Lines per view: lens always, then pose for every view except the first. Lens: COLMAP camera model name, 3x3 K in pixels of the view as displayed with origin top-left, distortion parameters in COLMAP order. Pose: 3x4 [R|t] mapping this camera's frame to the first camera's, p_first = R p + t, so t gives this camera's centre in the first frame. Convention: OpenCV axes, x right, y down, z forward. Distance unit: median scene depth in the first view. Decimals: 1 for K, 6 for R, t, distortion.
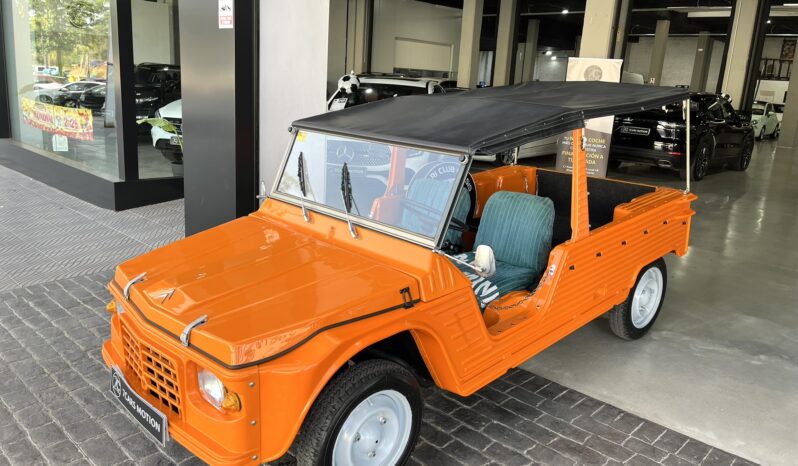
lens RADIAL K [[603.8, 0, 398.2], [0, 603.8, 227.3], [0, 0, 1]] dist [0.073049, -0.100838]
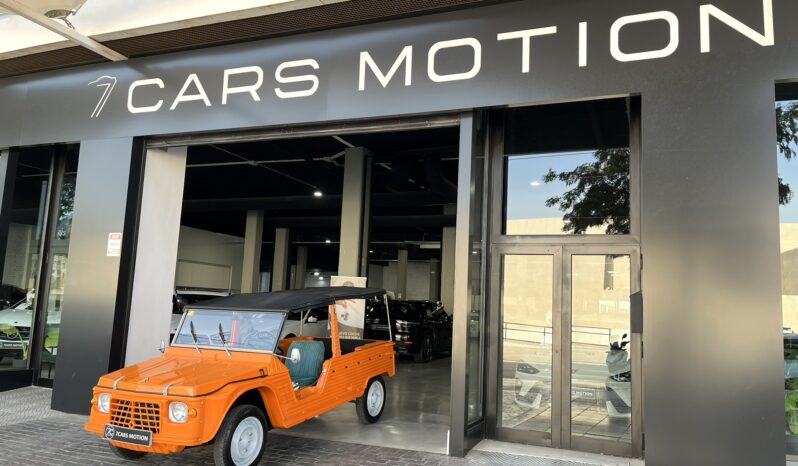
lens RADIAL K [[602.6, 0, 403.7], [0, 602.6, 236.3], [0, 0, 1]] dist [0.071089, -0.090829]
pose [[0.929845, 0.026849, 0.366970, -0.253203], [0.097569, 0.943640, -0.316266, 0.299459], [-0.354779, 0.329884, 0.874819, -1.008368]]
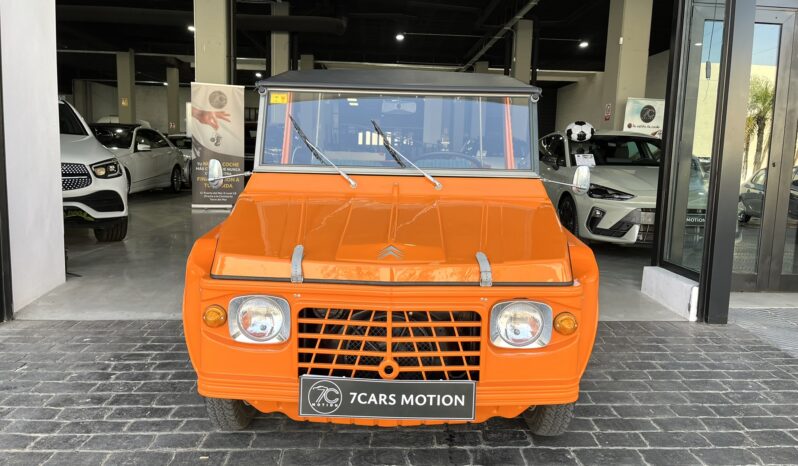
lens RADIAL K [[604.9, 0, 400.9], [0, 604.9, 238.1], [0, 0, 1]] dist [0.072757, -0.103727]
pose [[0.688748, -0.135099, 0.712302, -0.699902], [0.183487, 0.982981, 0.009018, 0.066962], [-0.701397, 0.124487, 0.701815, 0.328479]]
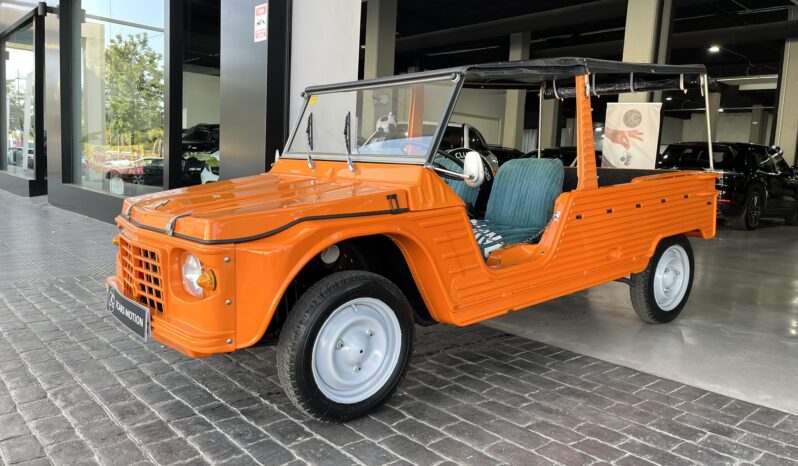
lens RADIAL K [[602.6, 0, 403.7], [0, 602.6, 236.3], [0, 0, 1]] dist [0.071089, -0.090829]
pose [[0.996797, 0.003200, -0.079908, 0.081658], [-0.013081, 0.992266, -0.123438, 0.215392], [0.078896, 0.124088, 0.989130, 0.020054]]
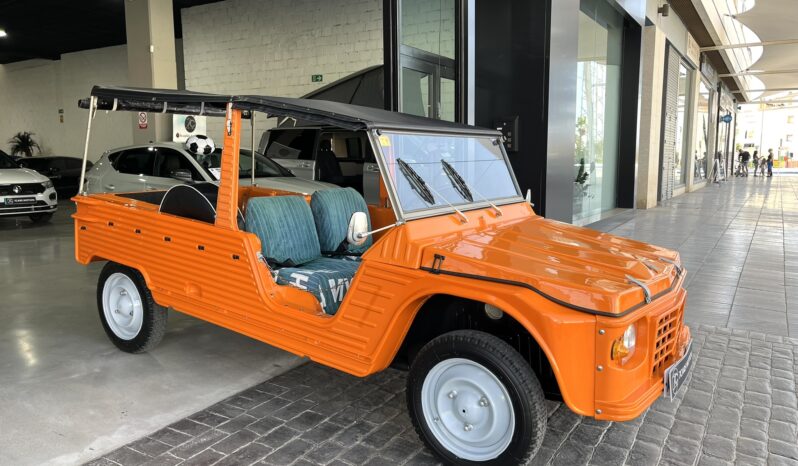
lens RADIAL K [[600.6, 0, 409.0], [0, 600.6, 238.5], [0, 0, 1]] dist [0.076050, -0.091464]
pose [[-0.217005, -0.181351, 0.959177, -0.988383], [0.225832, 0.946609, 0.230067, -0.213045], [-0.949689, 0.266538, -0.164464, 1.185094]]
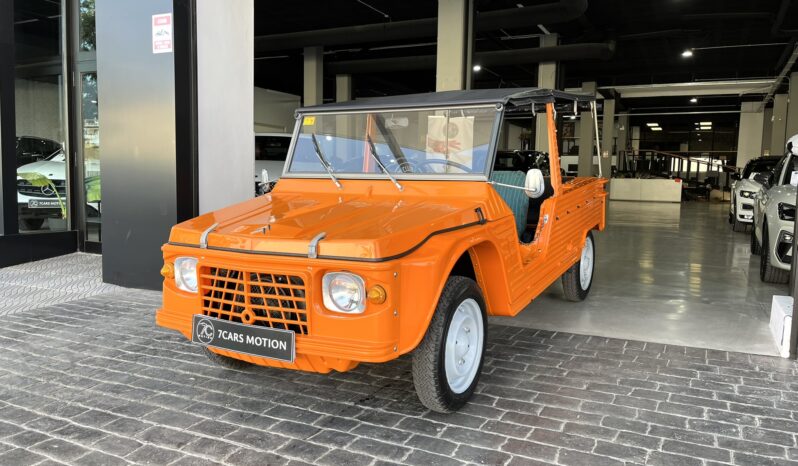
lens RADIAL K [[602.6, 0, 403.7], [0, 602.6, 236.3], [0, 0, 1]] dist [0.071089, -0.090829]
pose [[0.951953, -0.067049, 0.298814, -0.347903], [0.105929, 0.987600, -0.115864, 0.201627], [-0.287341, 0.141951, 0.947252, -0.032069]]
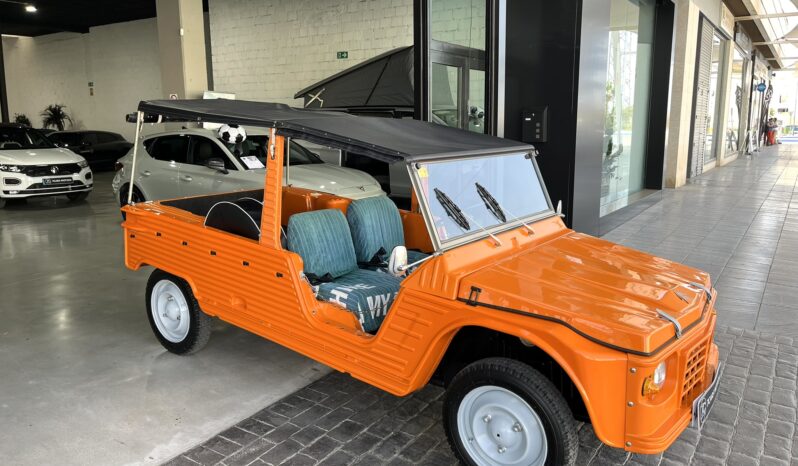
lens RADIAL K [[601.2, 0, 405.3], [0, 601.2, 232.2], [0, 0, 1]] dist [0.077416, -0.097408]
pose [[-0.176083, -0.226159, 0.958043, -1.002761], [0.231213, 0.936520, 0.263573, -0.308672], [-0.956836, 0.267923, -0.112614, 1.189051]]
